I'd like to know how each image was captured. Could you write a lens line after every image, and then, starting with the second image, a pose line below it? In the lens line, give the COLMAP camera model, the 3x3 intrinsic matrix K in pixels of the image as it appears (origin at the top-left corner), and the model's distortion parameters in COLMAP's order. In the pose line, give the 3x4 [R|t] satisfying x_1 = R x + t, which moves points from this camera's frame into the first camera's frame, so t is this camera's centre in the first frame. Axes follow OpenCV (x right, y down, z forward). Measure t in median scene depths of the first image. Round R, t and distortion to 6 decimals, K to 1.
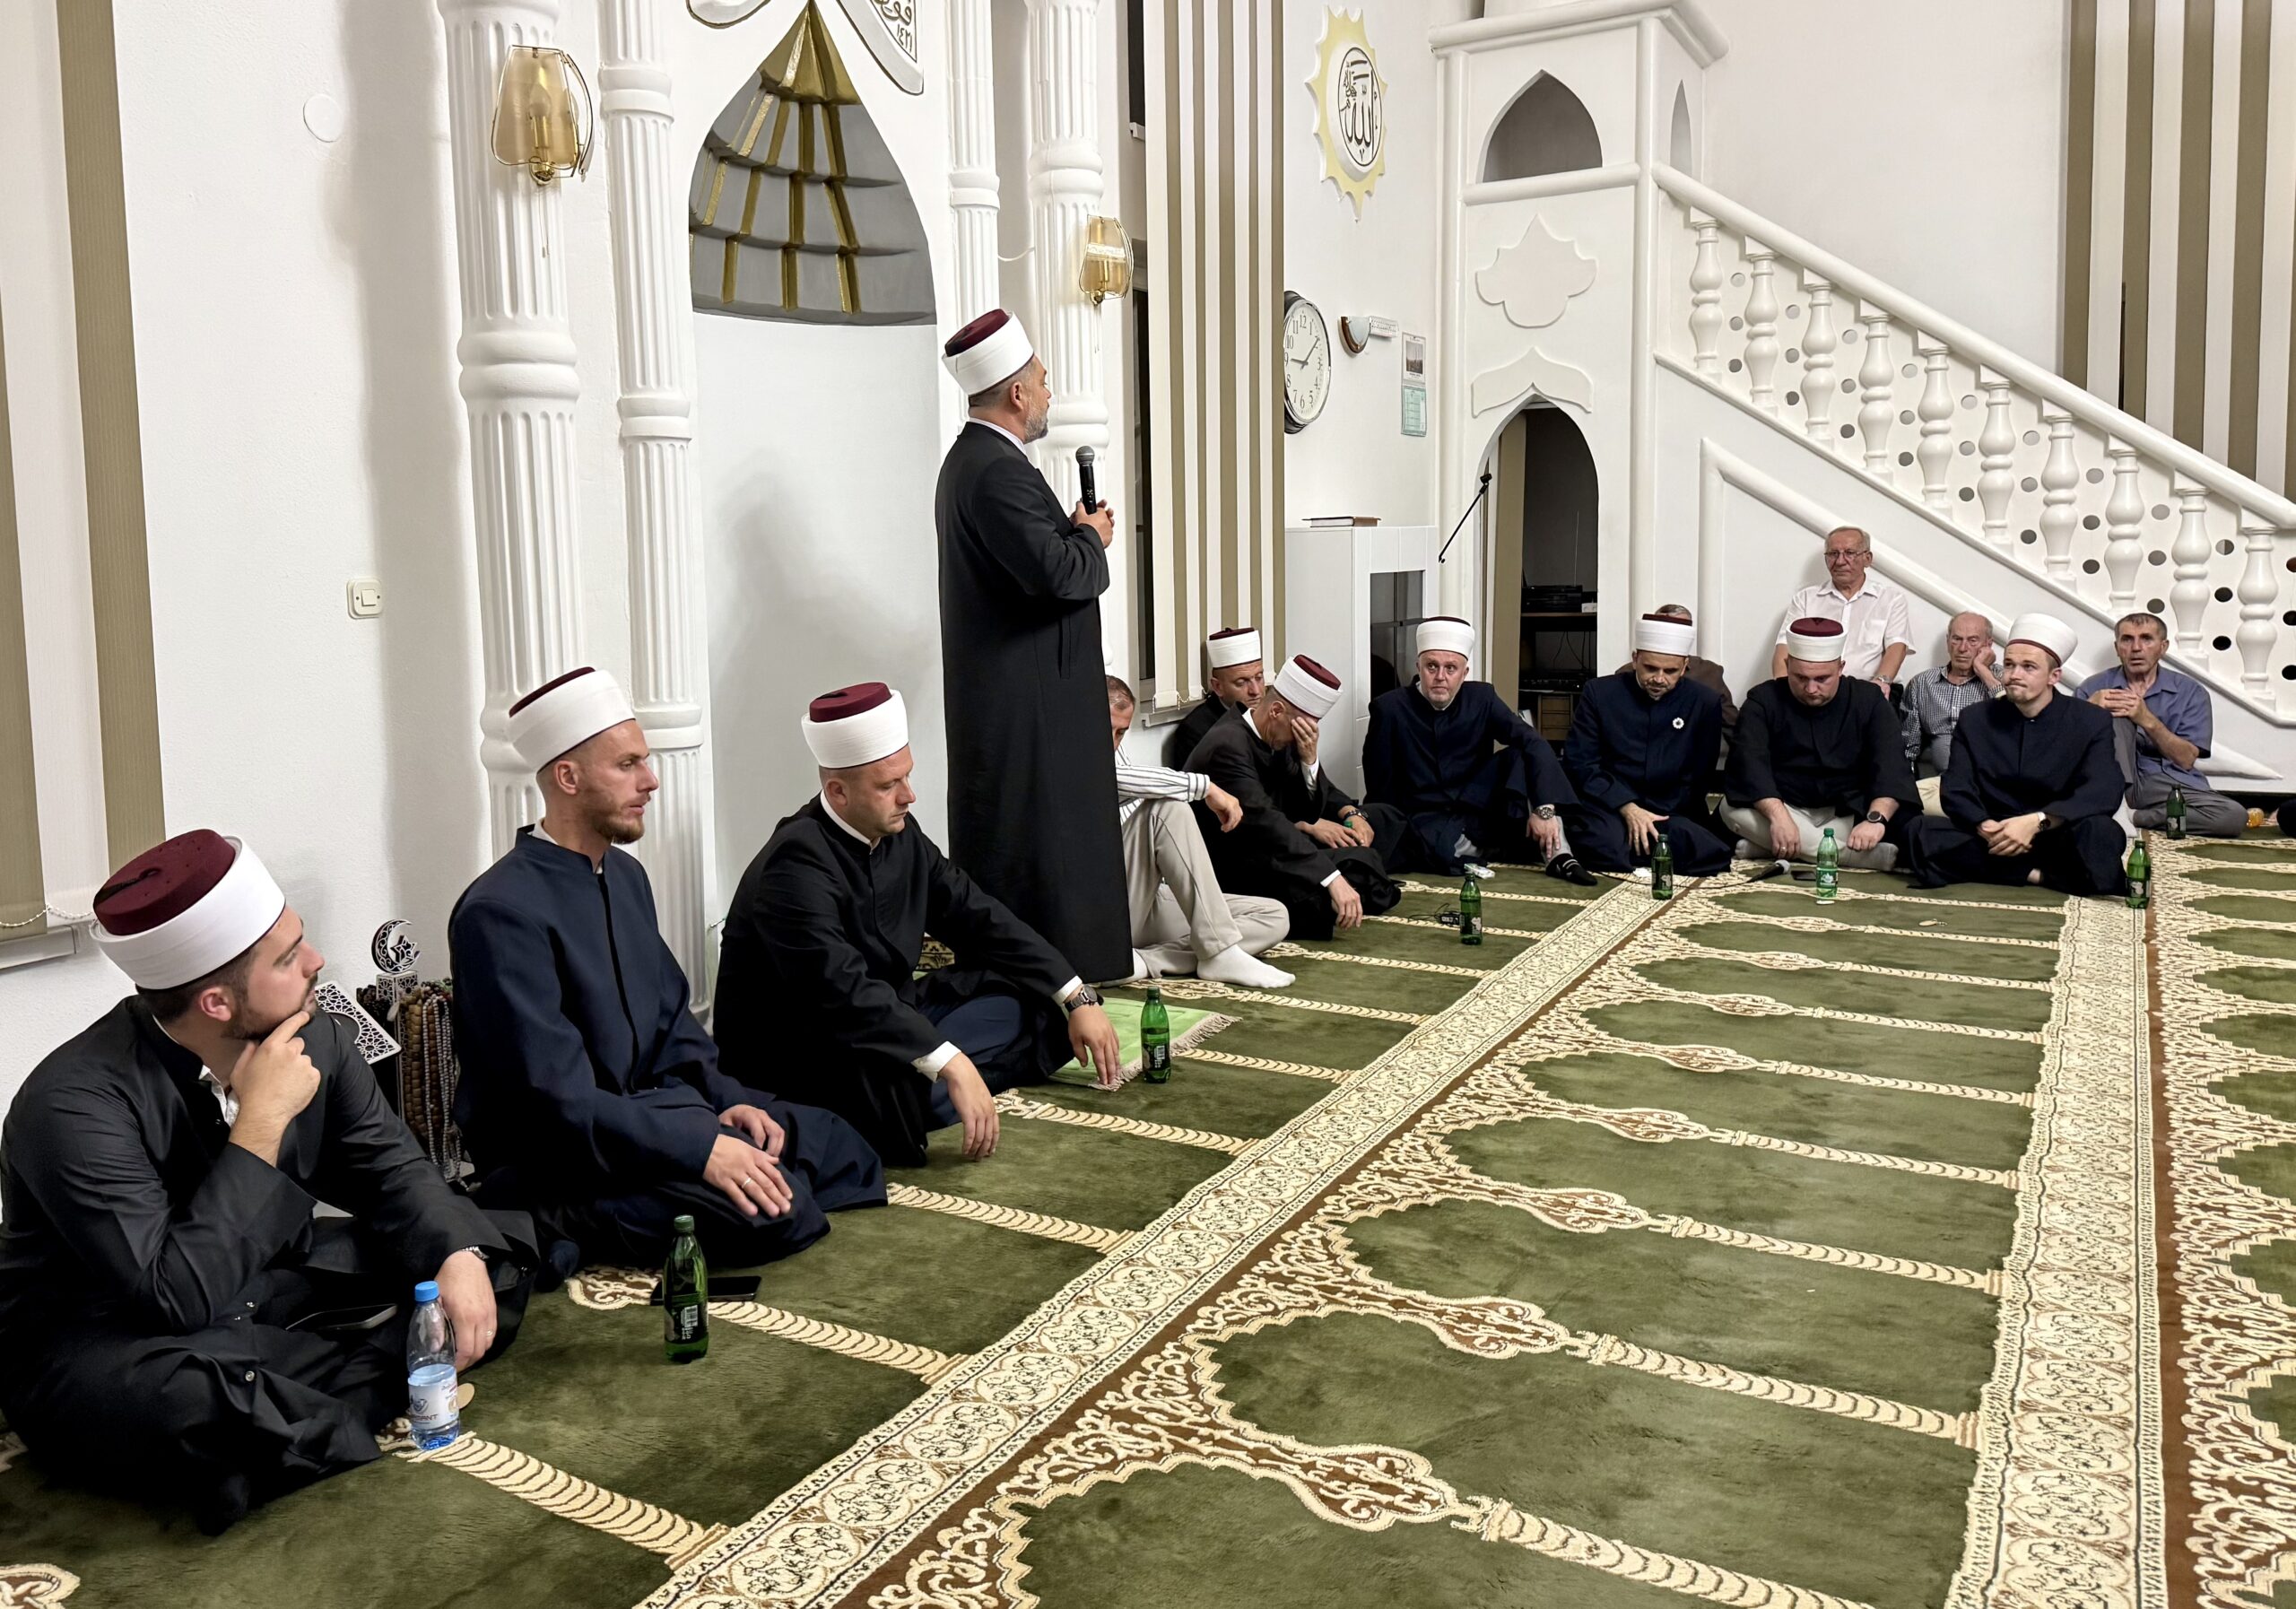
lens RADIAL K [[1752.5, 0, 1102.6], [0, 1752.5, 699.1], [0, 0, 1]] dist [0.129057, -0.238433]
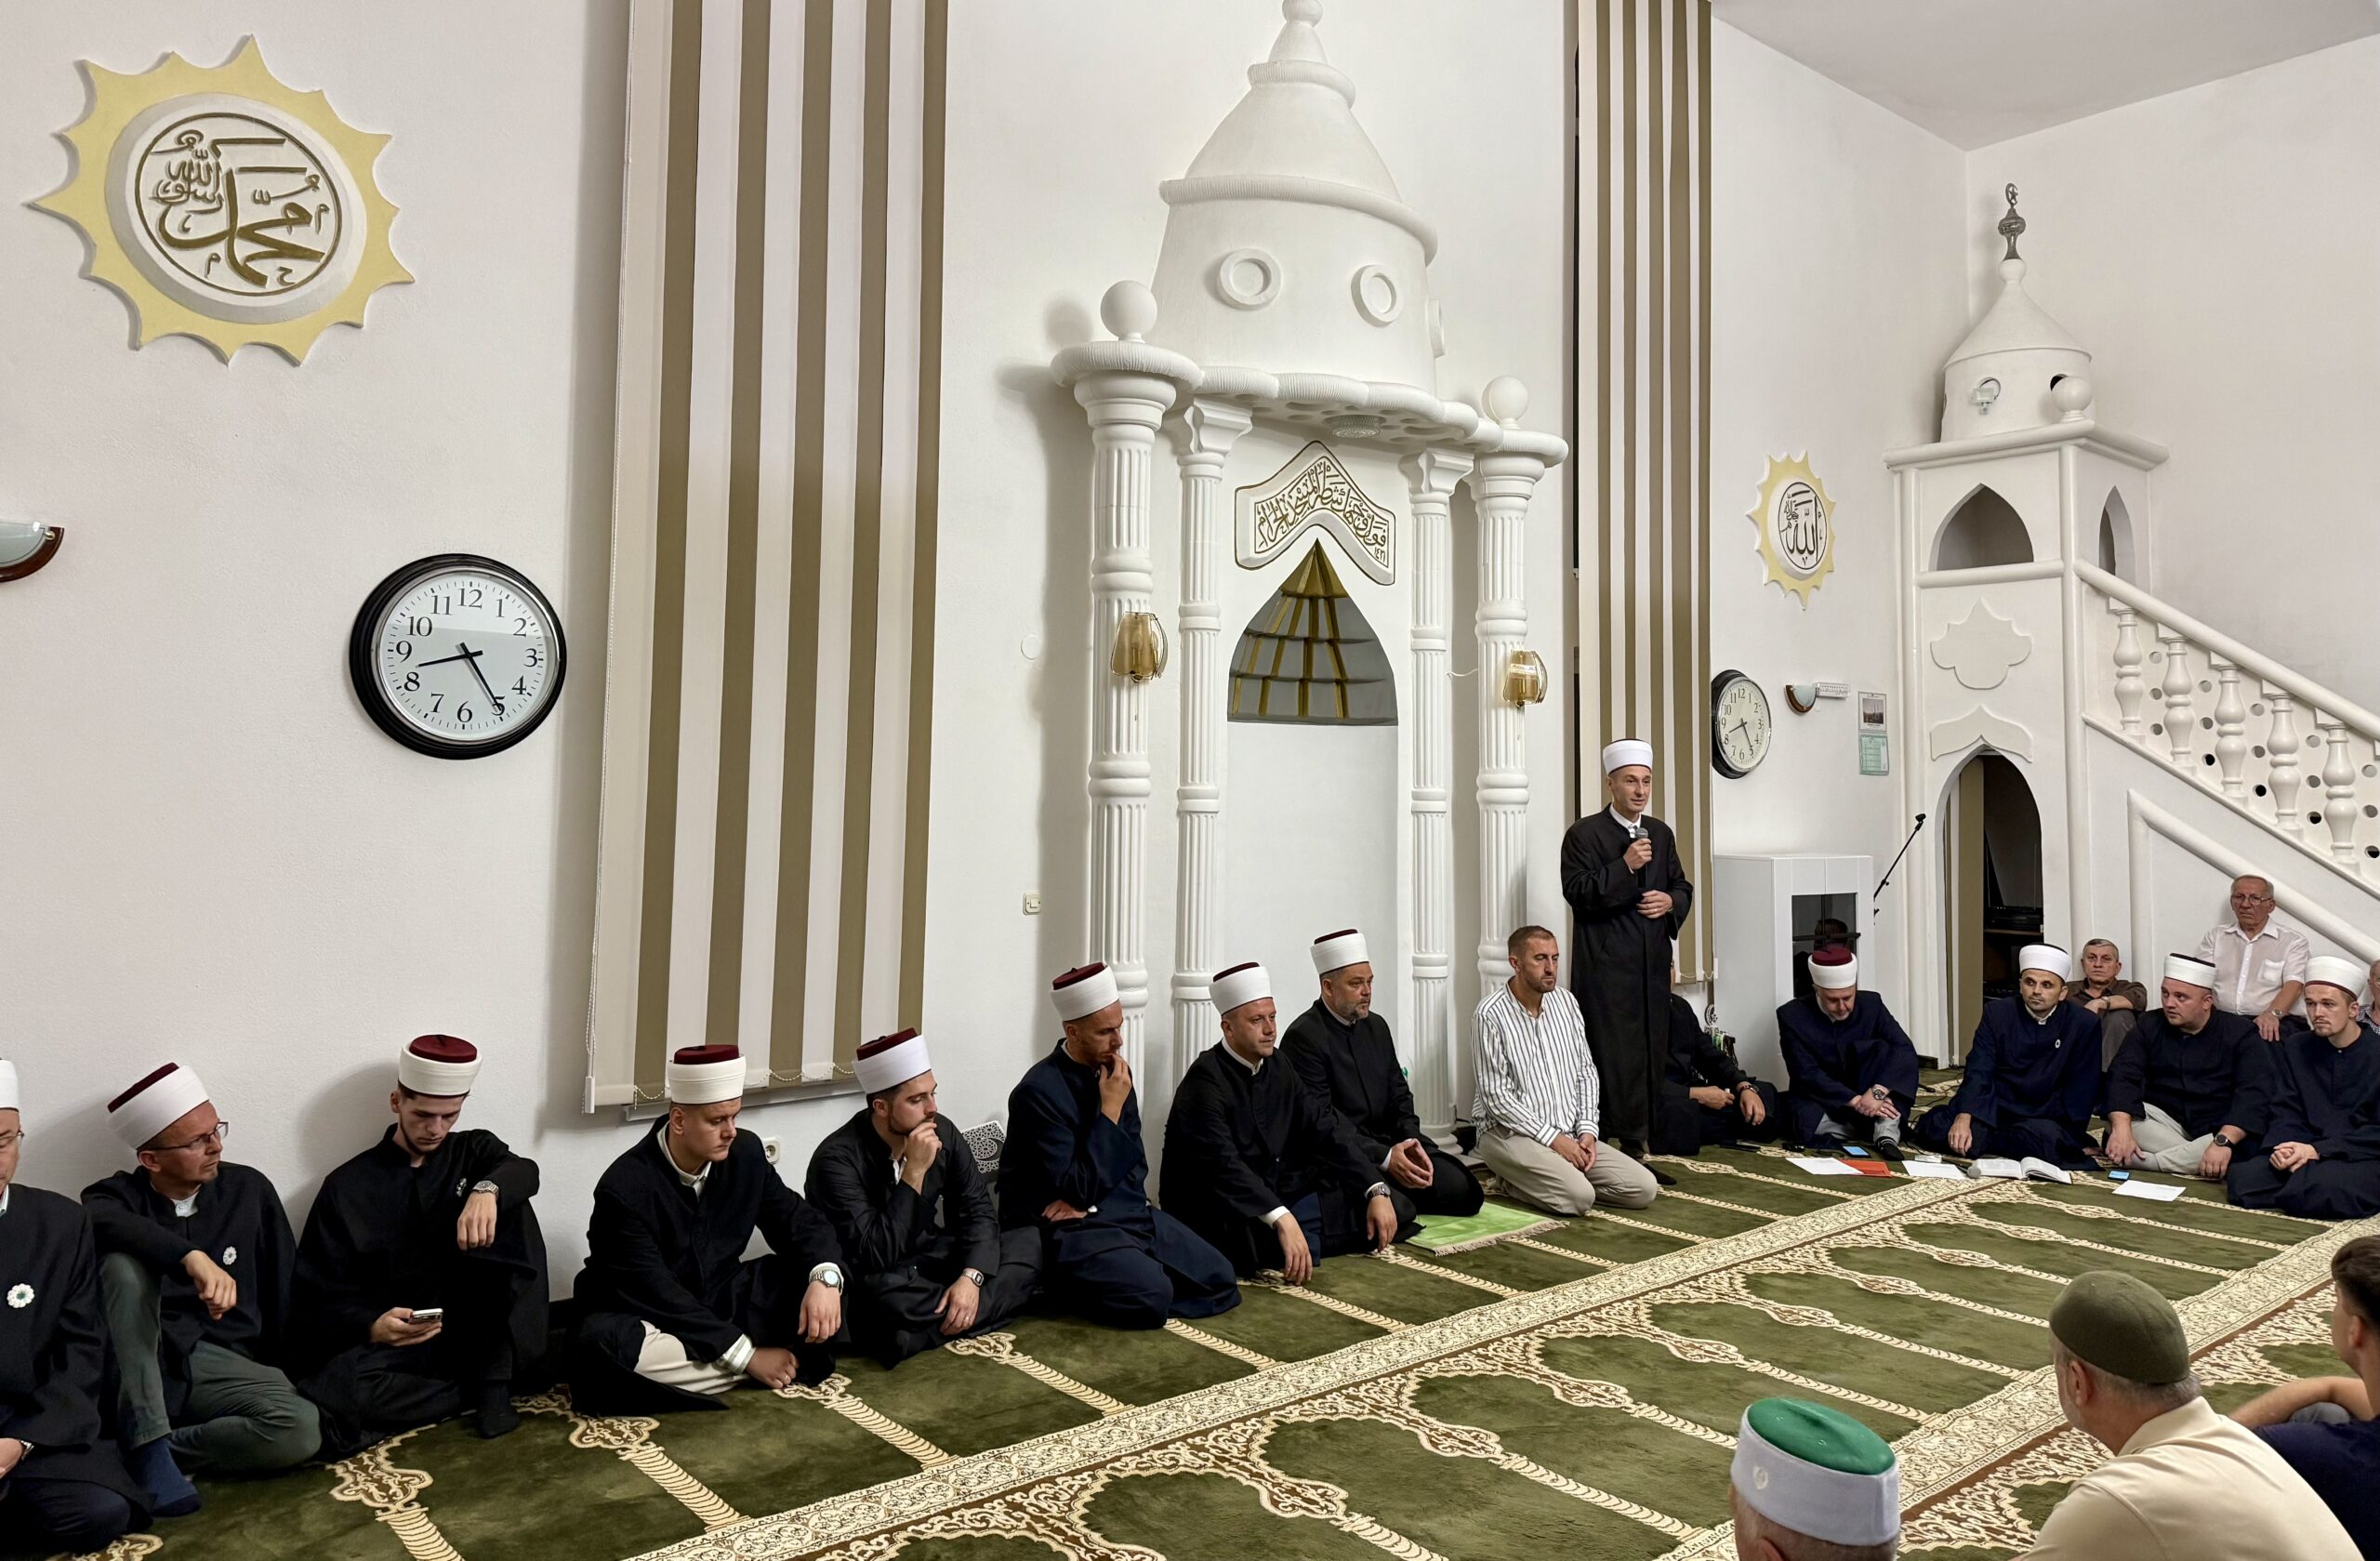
lens RADIAL K [[1679.2, 0, 1209.9], [0, 1679.2, 644.6], [0, 0, 1]] dist [0.113791, -0.166087]
pose [[0.945507, 0.004938, -0.325564, 0.284890], [-0.062131, 0.984248, -0.165514, -0.039378], [0.319618, 0.176723, 0.930921, -0.531073]]
